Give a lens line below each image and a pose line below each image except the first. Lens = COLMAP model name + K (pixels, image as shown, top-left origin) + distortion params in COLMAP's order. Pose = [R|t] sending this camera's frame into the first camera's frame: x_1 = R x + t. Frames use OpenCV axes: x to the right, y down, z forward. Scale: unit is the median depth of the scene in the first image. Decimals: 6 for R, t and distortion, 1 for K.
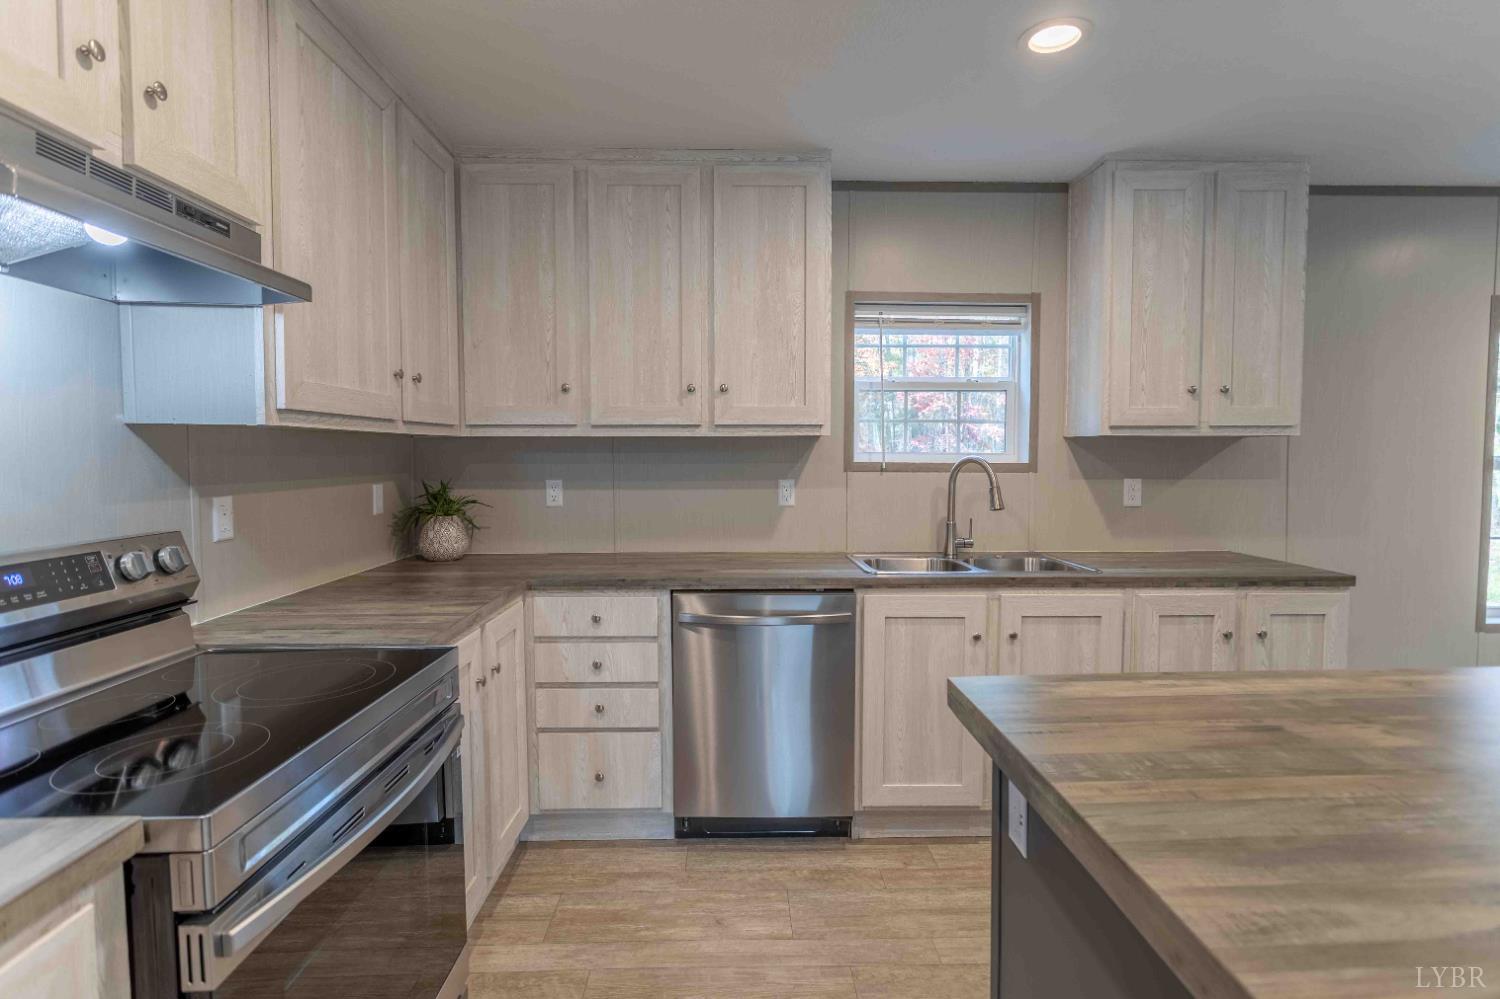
lens RADIAL K [[725.4, 0, 749.5], [0, 725.4, 487.8], [0, 0, 1]] dist [0.001734, 0.000689]
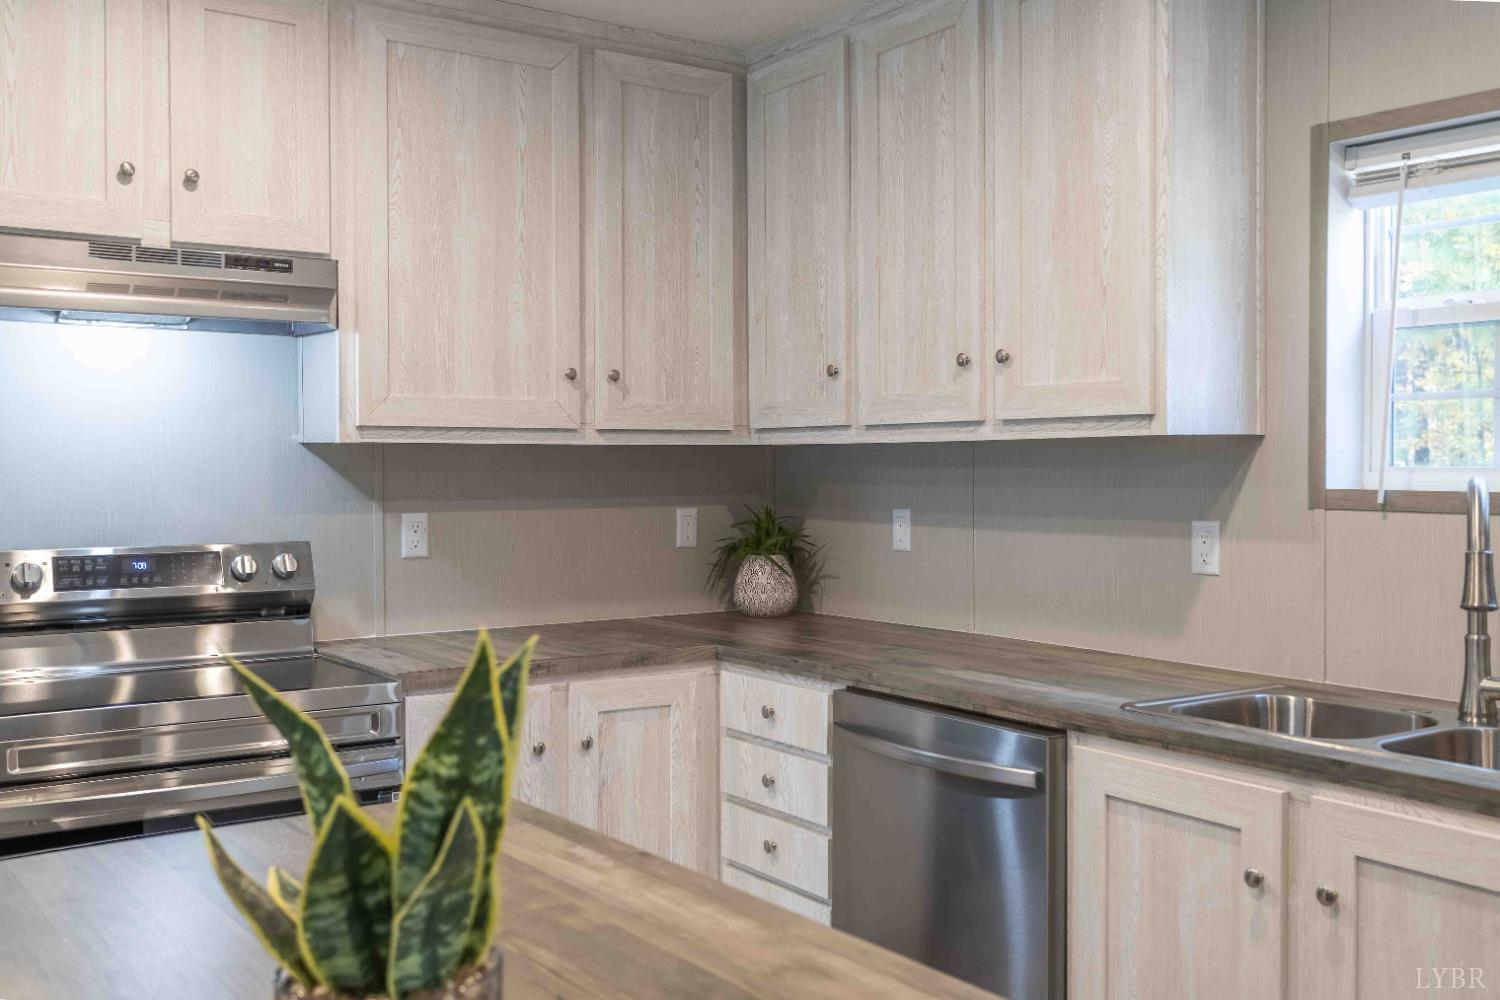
lens RADIAL K [[1419.6, 0, 745.8], [0, 1419.6, 480.5], [0, 0, 1]] dist [0.006266, 0.003784]
pose [[0.554429, 0.009508, -0.832177, 0.776175], [-0.038307, 0.999166, -0.014106, -0.015130], [0.831349, 0.039699, 0.554331, 0.210831]]
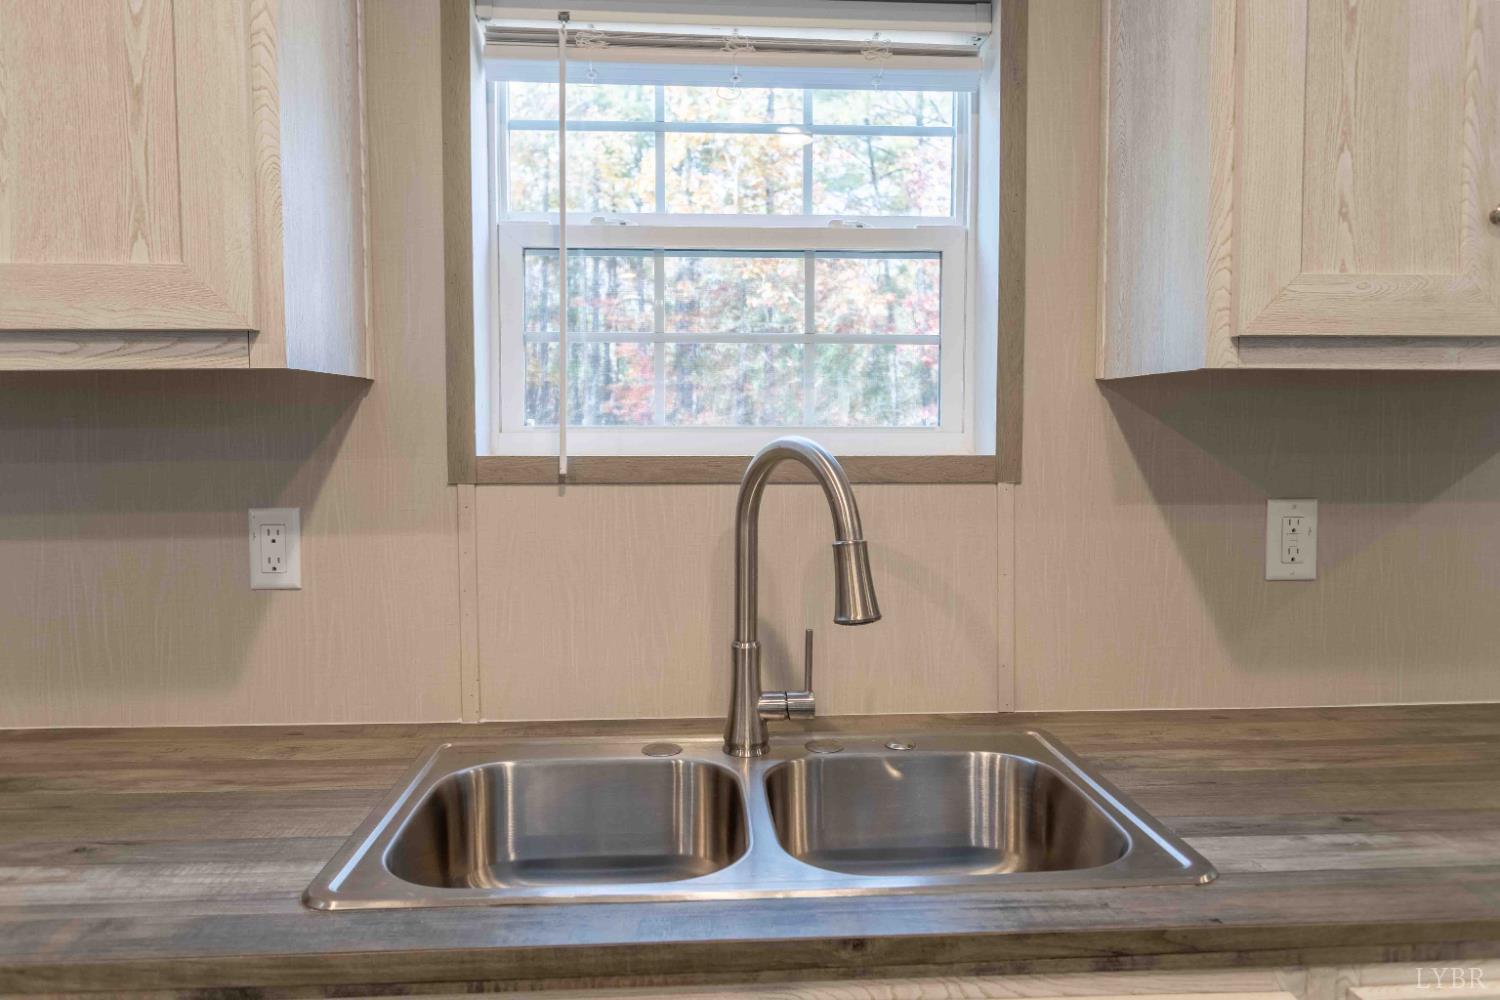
lens RADIAL K [[1002.8, 0, 747.2], [0, 1002.8, 486.6], [0, 0, 1]] dist [-0.004184, 0.000340]
pose [[0.999471, -0.003840, 0.032292, 0.283950], [0.003580, 0.999961, 0.008113, -0.027408], [-0.032322, -0.007993, 0.999446, 0.597614]]
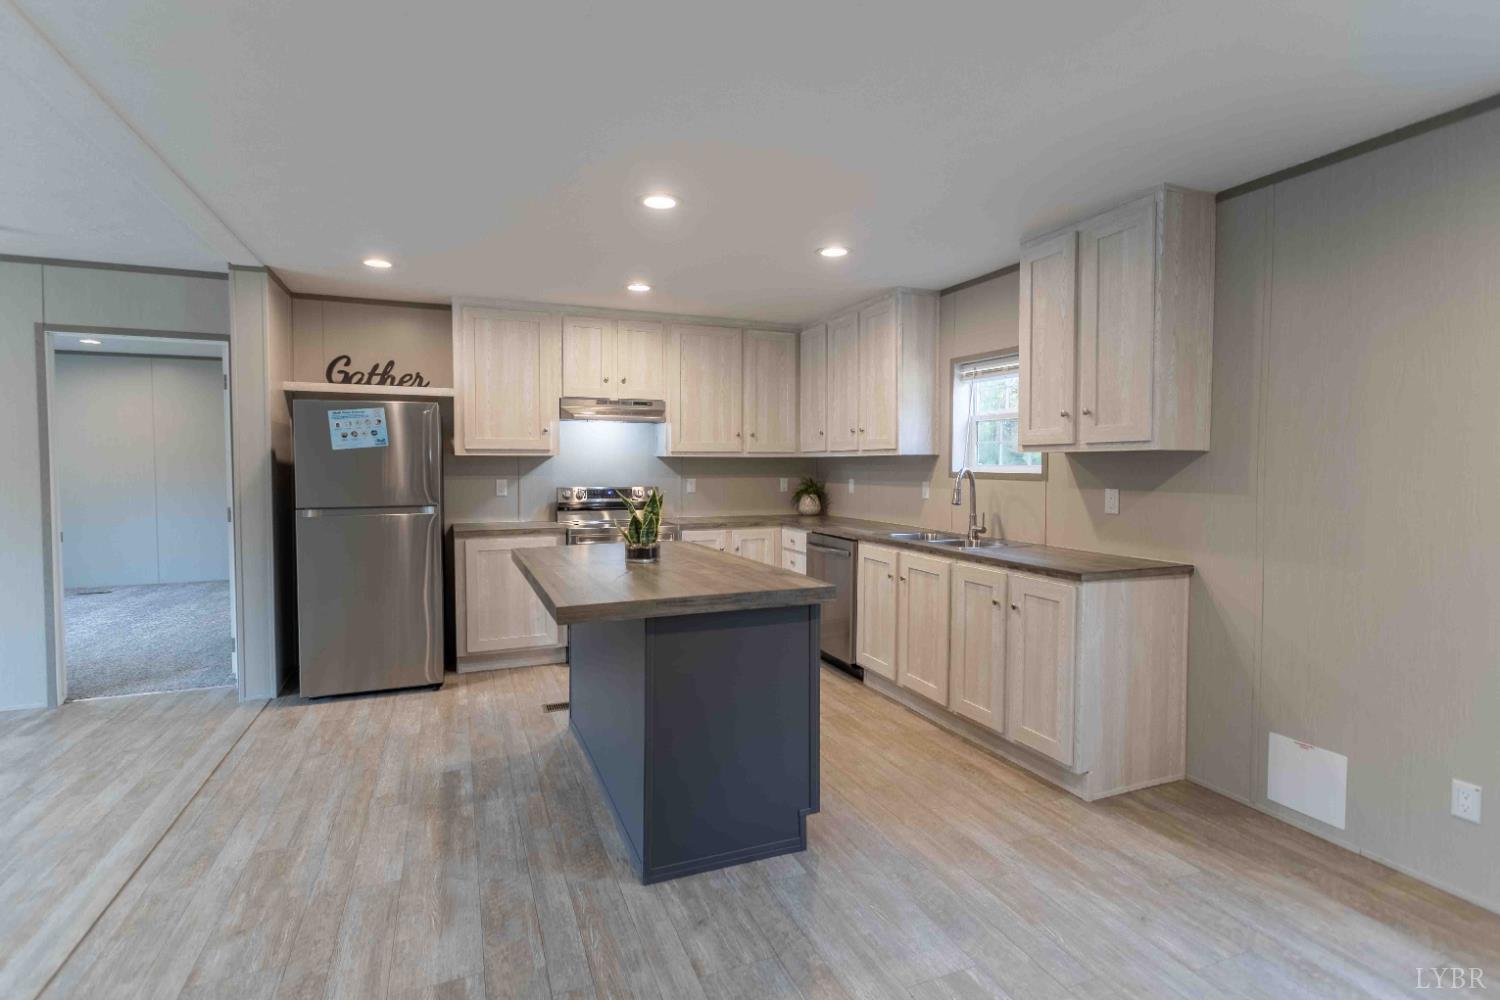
lens RADIAL K [[725.4, 0, 749.5], [0, 725.4, 488.3], [0, 0, 1]] dist [0.001734, 0.000689]
pose [[0.359284, 0.032997, -0.932645, 1.555808], [-0.046251, 0.998776, 0.017519, -0.008420], [0.932081, 0.036842, 0.360371, 0.080348]]
